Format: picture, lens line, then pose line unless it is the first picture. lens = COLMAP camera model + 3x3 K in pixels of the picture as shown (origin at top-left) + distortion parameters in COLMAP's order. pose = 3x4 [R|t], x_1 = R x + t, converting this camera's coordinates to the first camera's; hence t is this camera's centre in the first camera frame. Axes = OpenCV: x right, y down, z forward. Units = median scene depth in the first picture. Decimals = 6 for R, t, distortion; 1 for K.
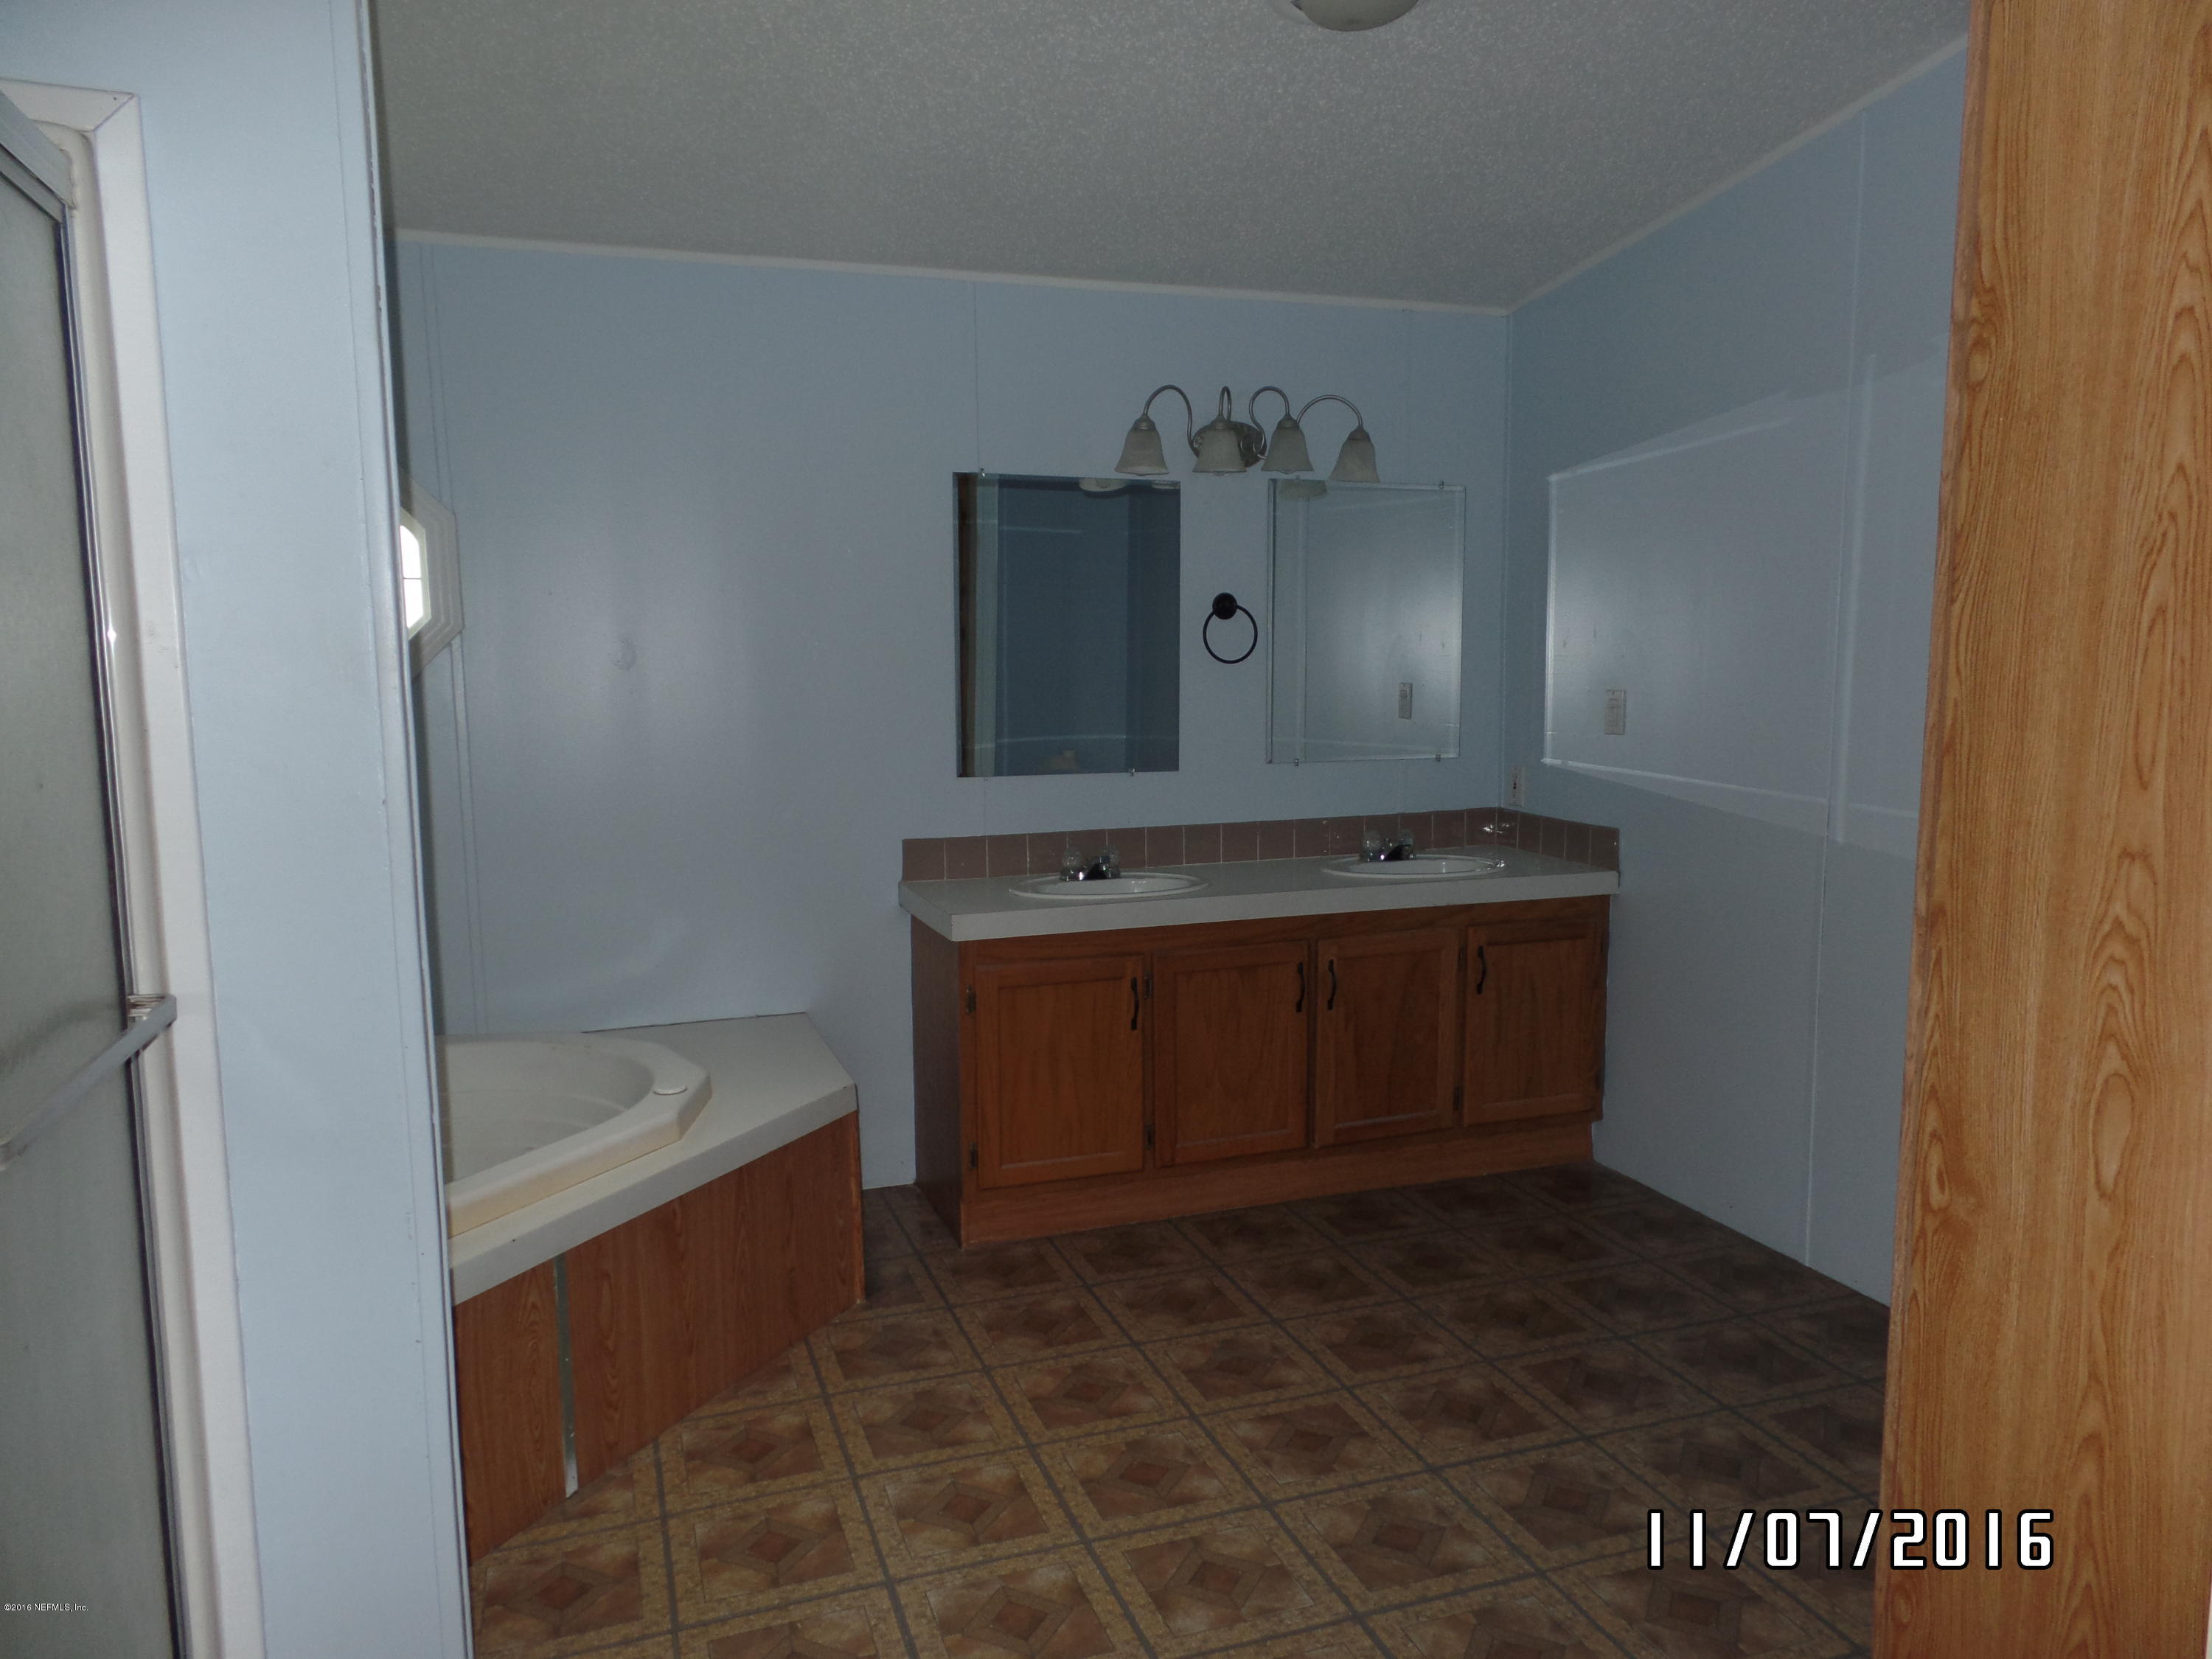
lens RADIAL K [[1539.1, 0, 1106.0], [0, 1539.1, 837.6], [0, 0, 1]] dist [0.006872, 0.004547]
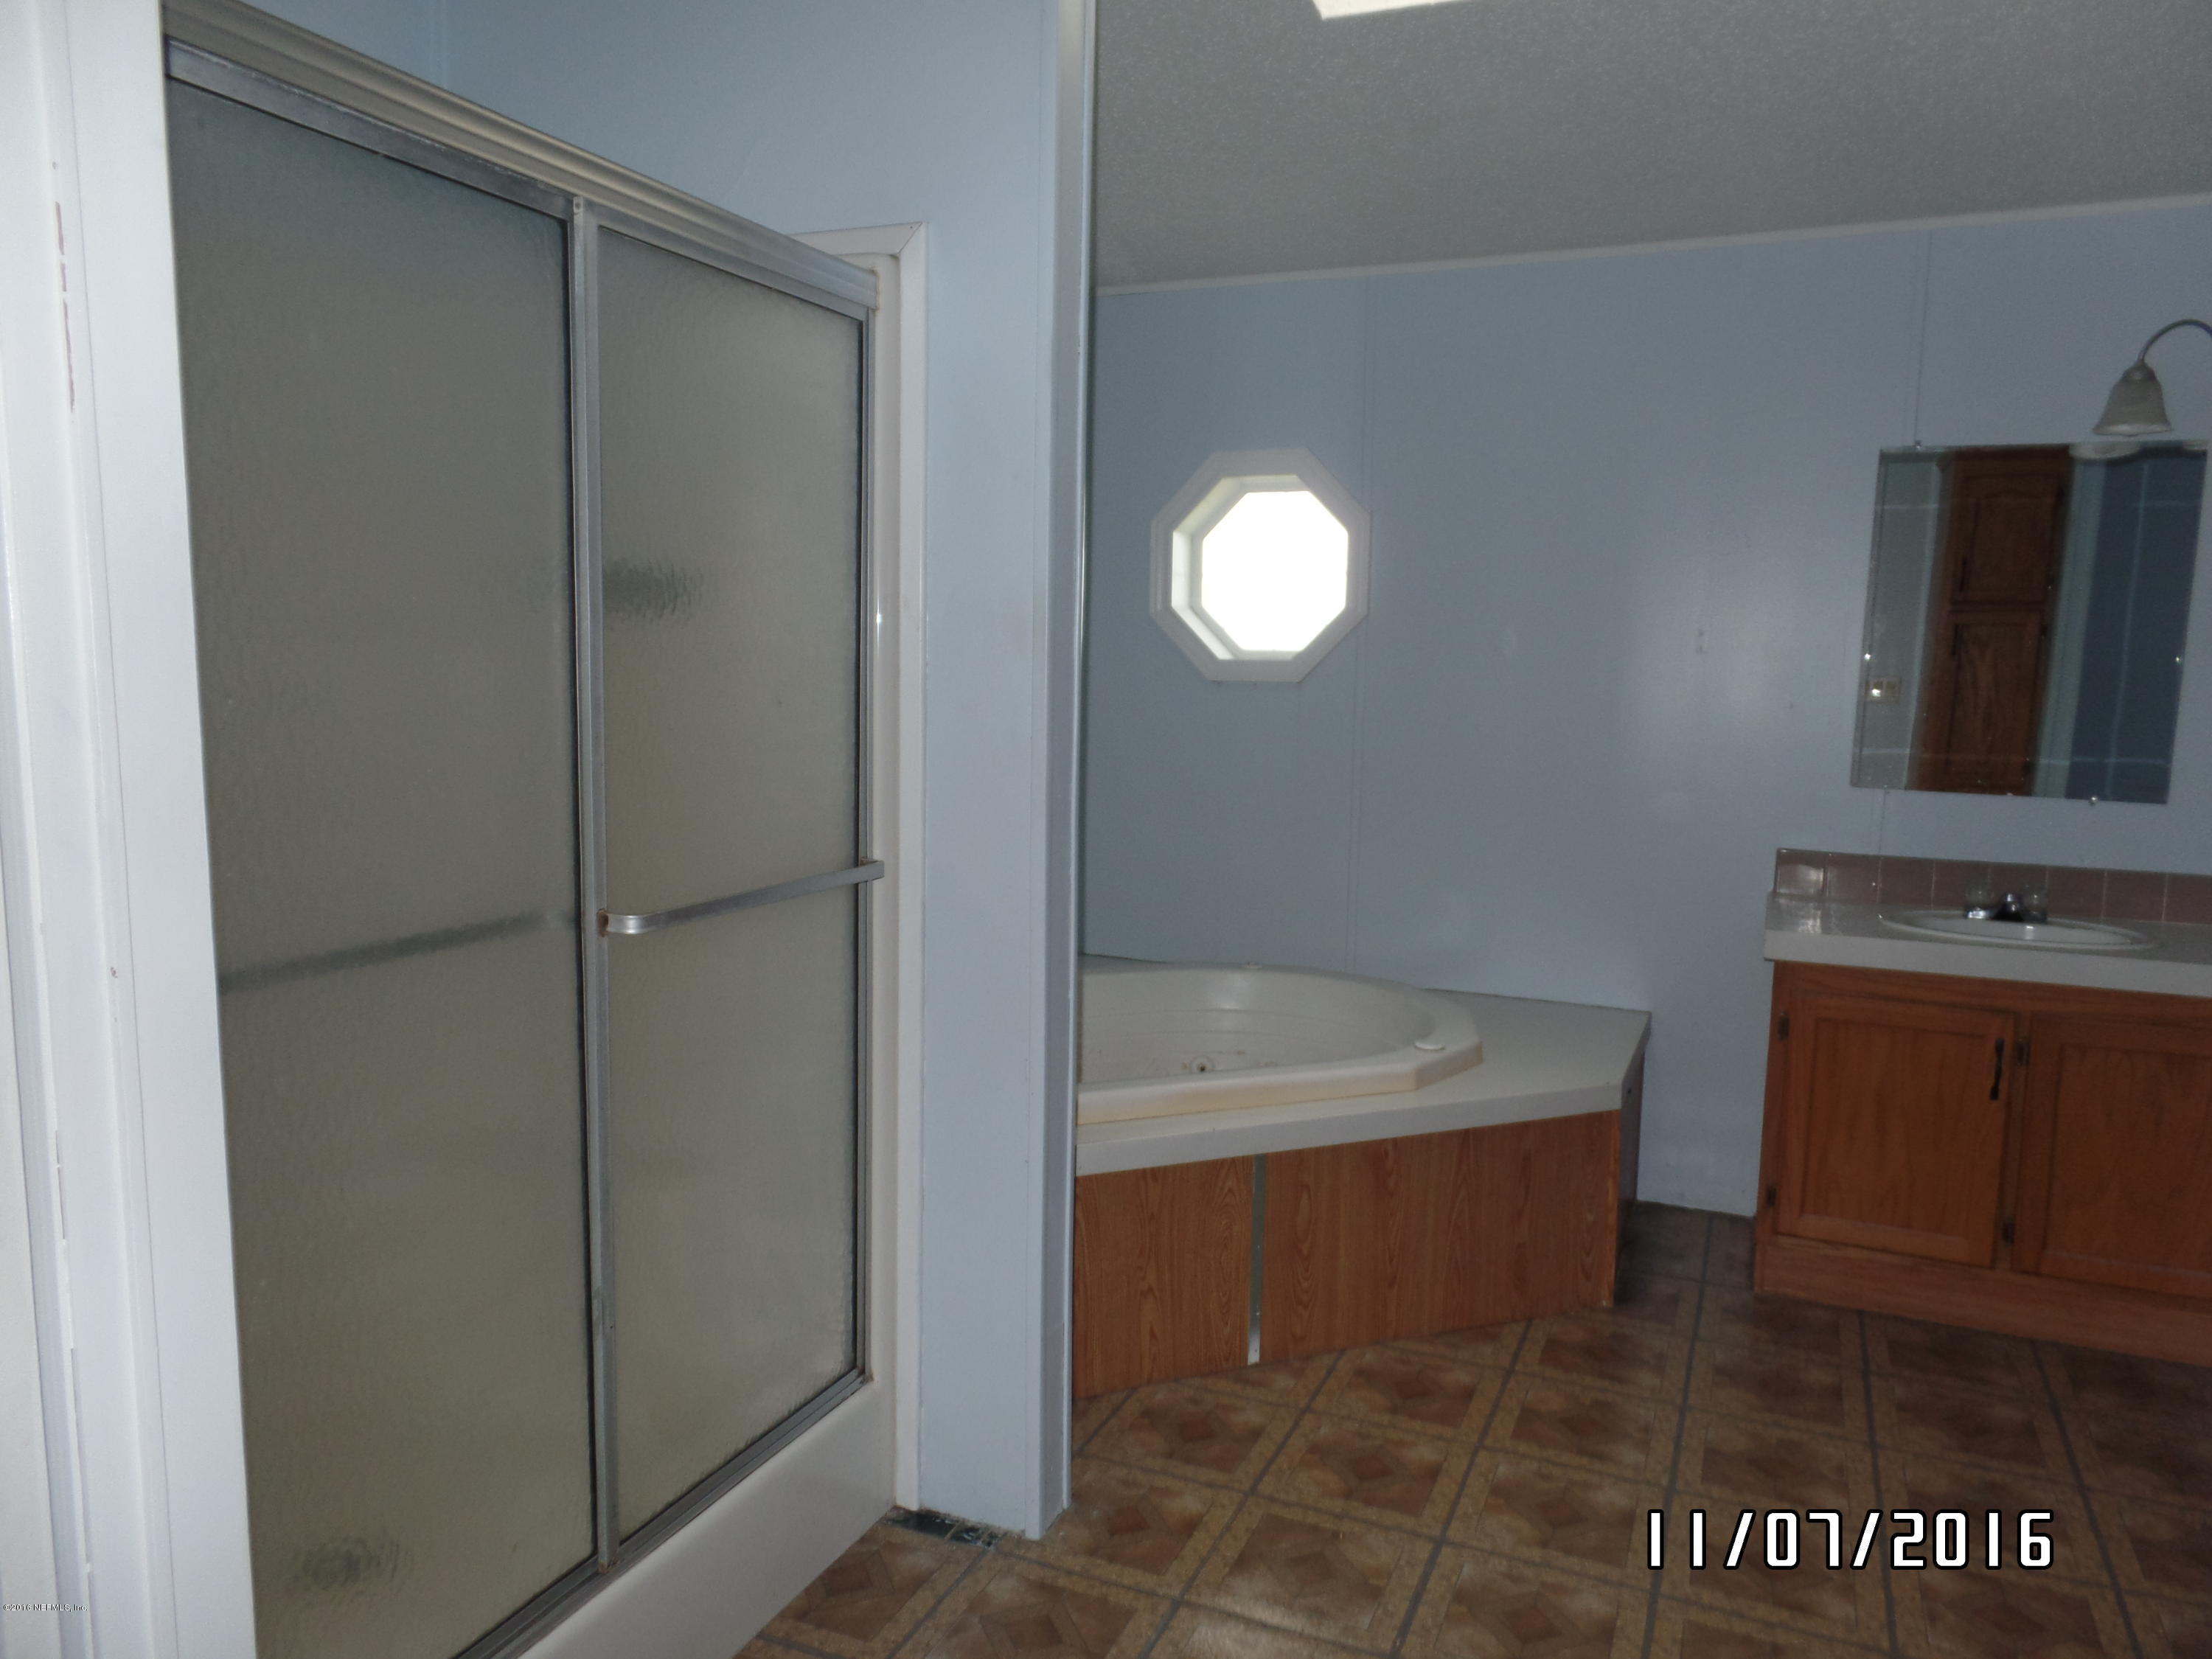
lens RADIAL K [[1539.1, 0, 1106.9], [0, 1539.1, 831.7], [0, 0, 1]] dist [0.006872, 0.004547]
pose [[0.732057, 0.107991, -0.672629, 0.291003], [-0.109115, 0.993195, 0.040703, -0.003264], [0.672448, 0.043597, 0.738859, 0.059830]]
